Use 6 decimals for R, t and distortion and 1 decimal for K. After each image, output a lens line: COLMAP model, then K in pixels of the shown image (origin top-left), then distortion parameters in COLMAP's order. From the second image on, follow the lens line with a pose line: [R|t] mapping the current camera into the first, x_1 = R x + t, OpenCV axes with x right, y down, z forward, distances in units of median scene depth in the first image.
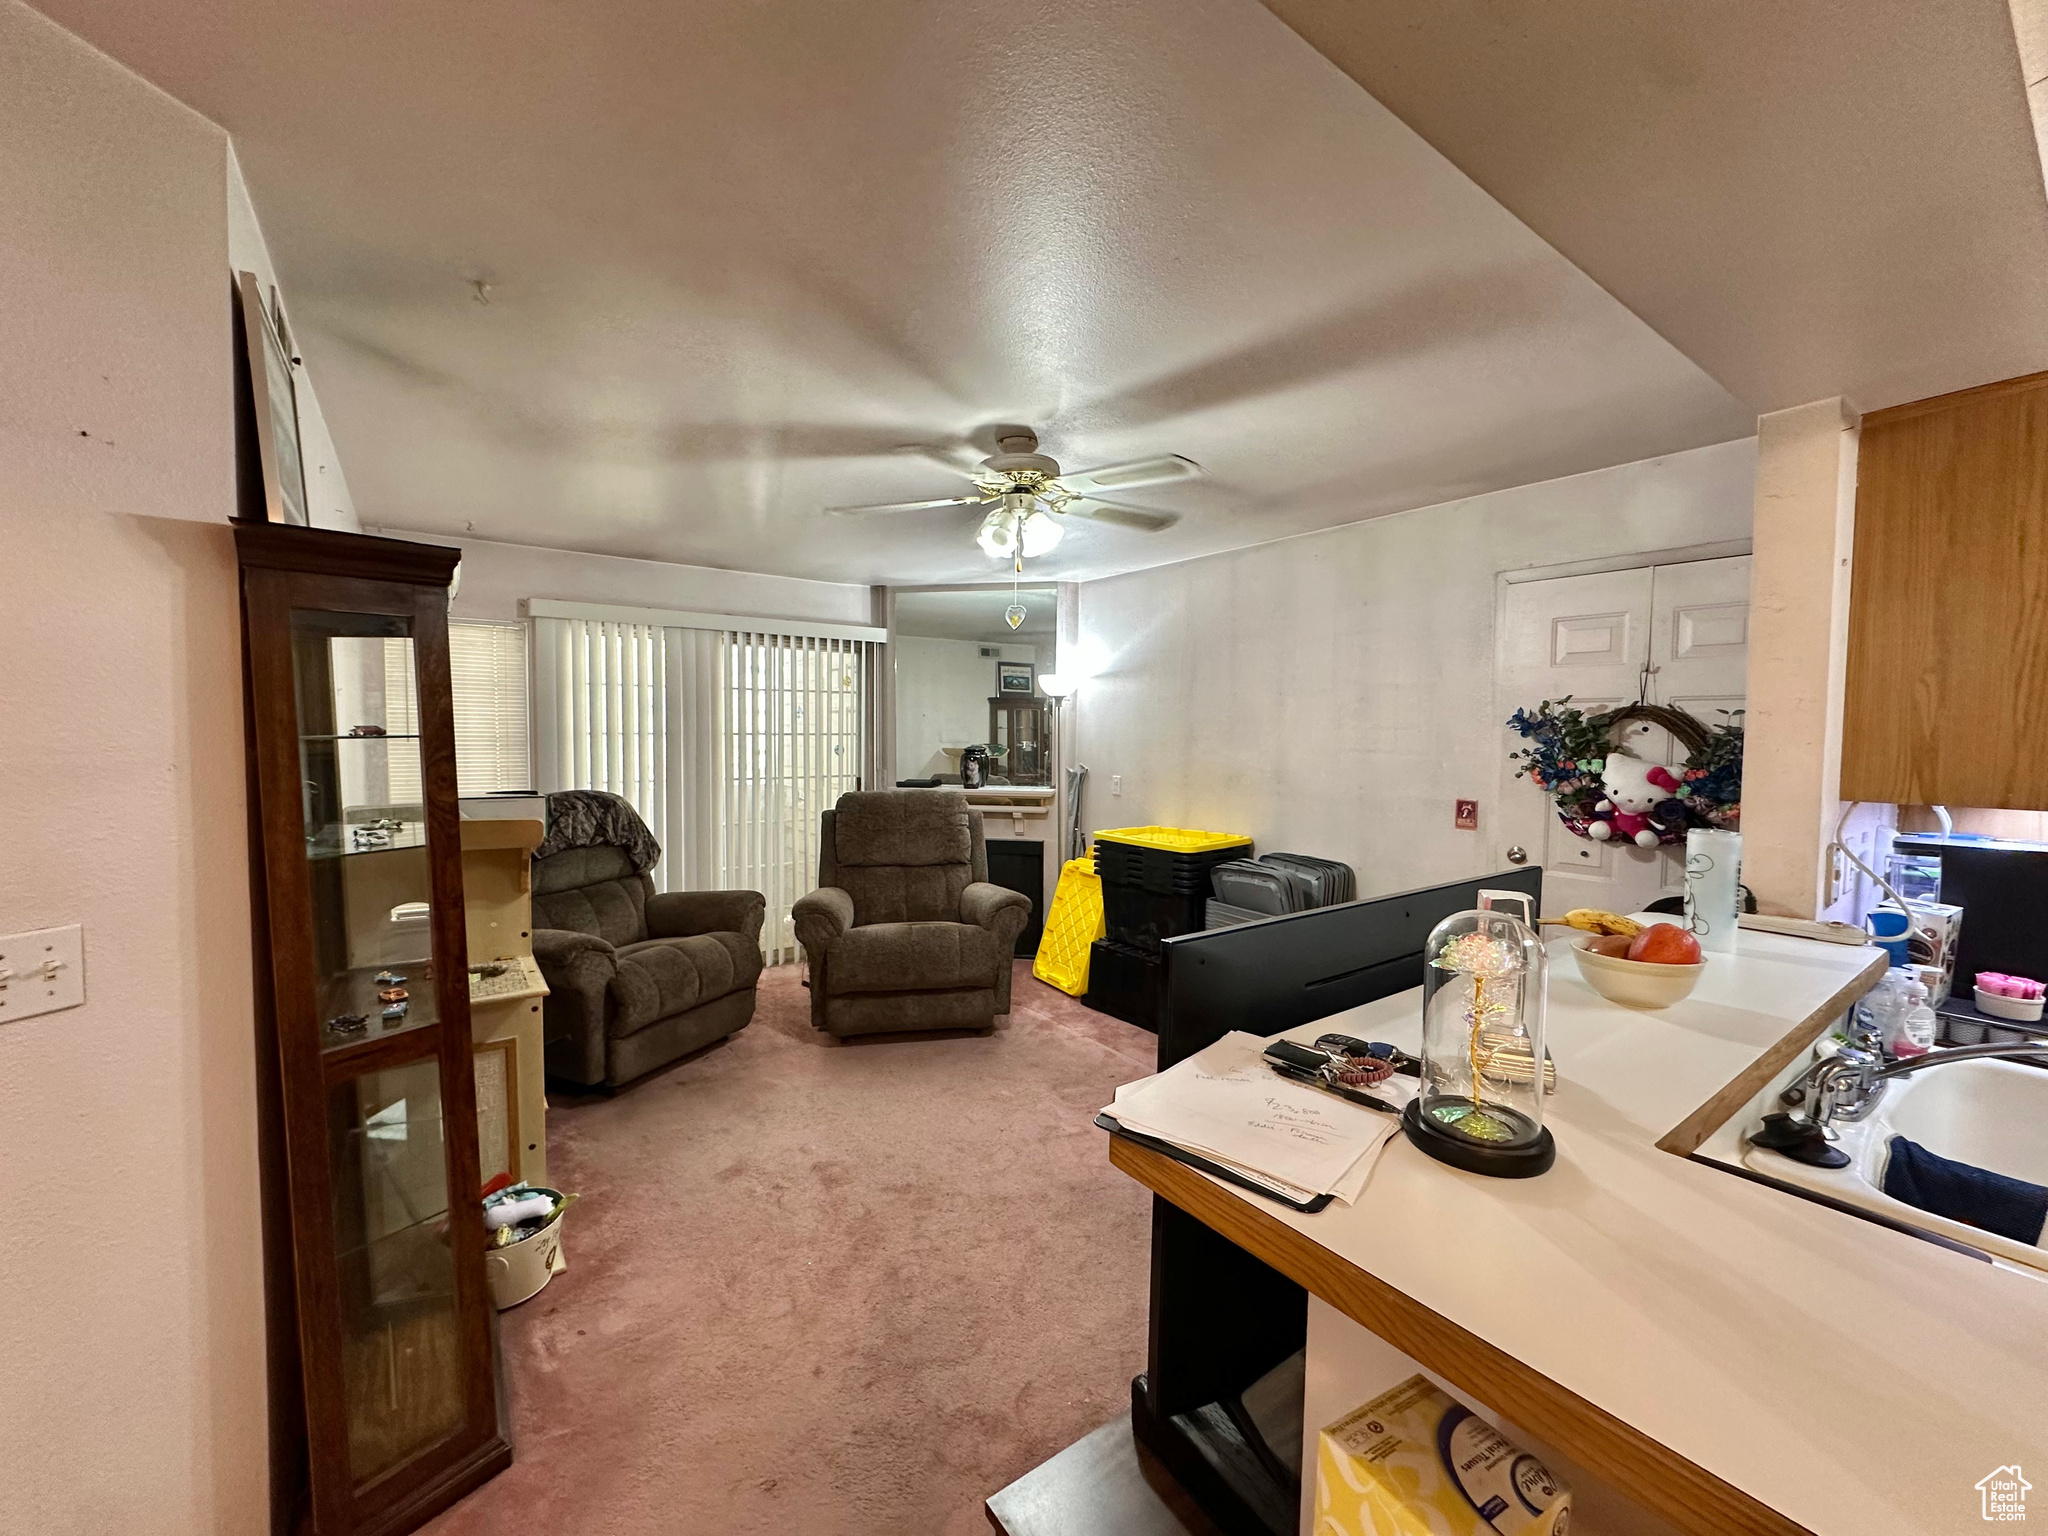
lens RADIAL K [[819.4, 0, 1024.0], [0, 819.4, 768.0], [0, 0, 1]] dist [-0.015341, -0.000067]
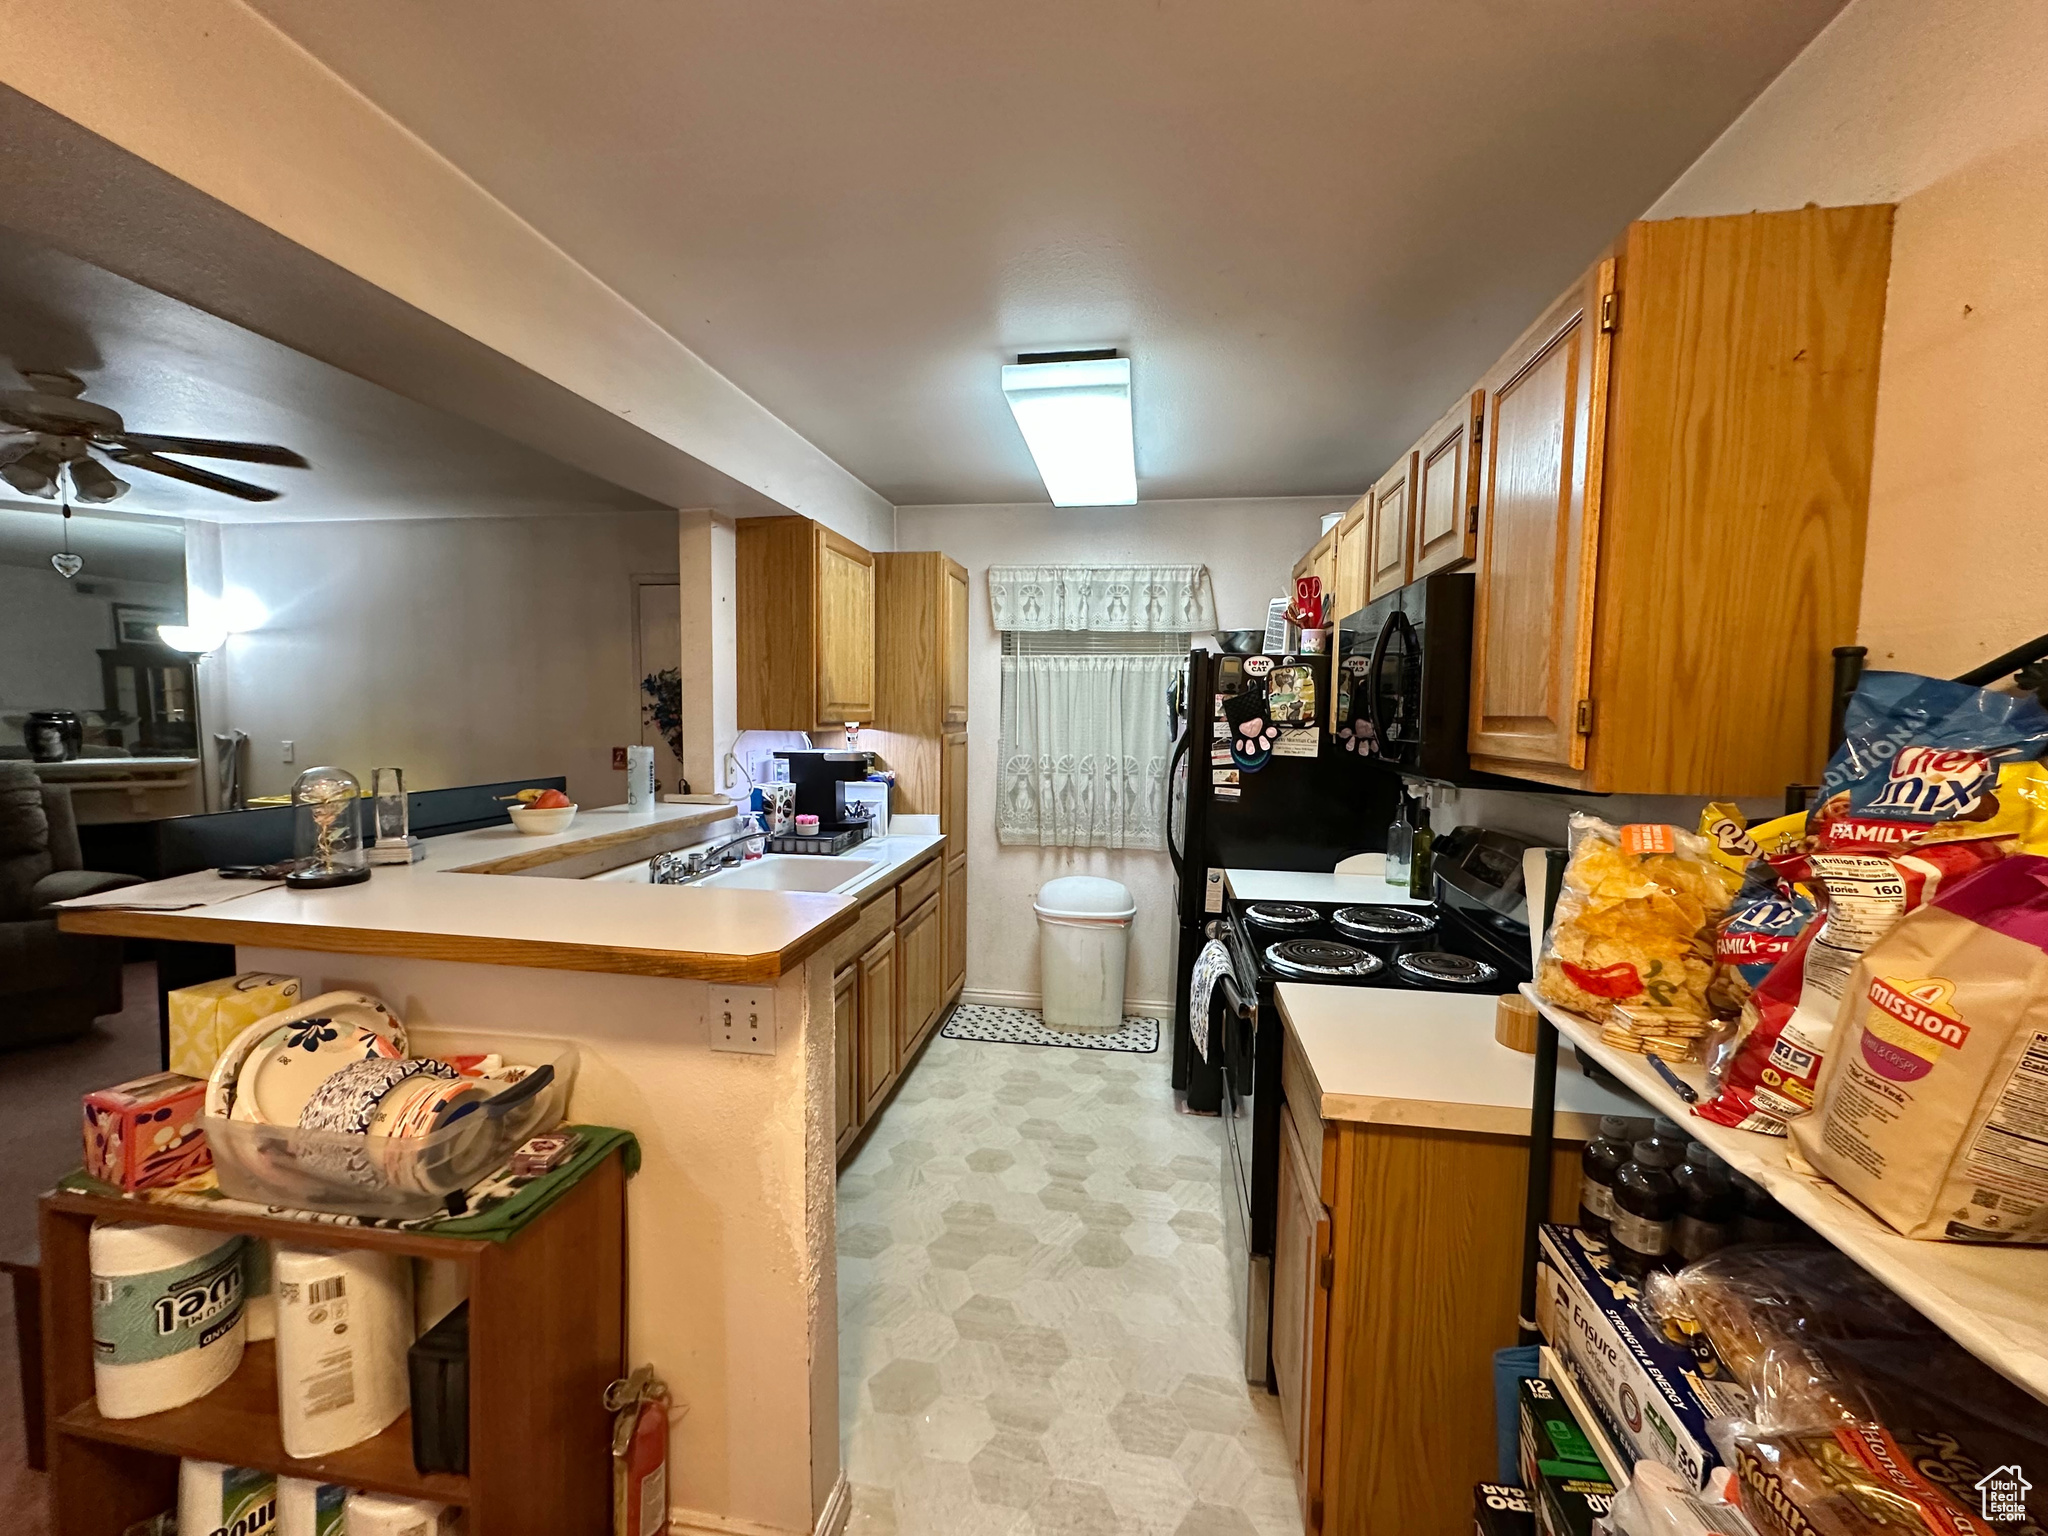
lens RADIAL K [[819.4, 0, 1024.0], [0, 819.4, 768.0], [0, 0, 1]] dist [-0.015341, -0.000067]
pose [[0.703693, -0.053282, 0.708504, 0.051327], [0.026532, 0.998459, 0.048736, 0.017232], [-0.710009, -0.015497, 0.704022, -0.234571]]
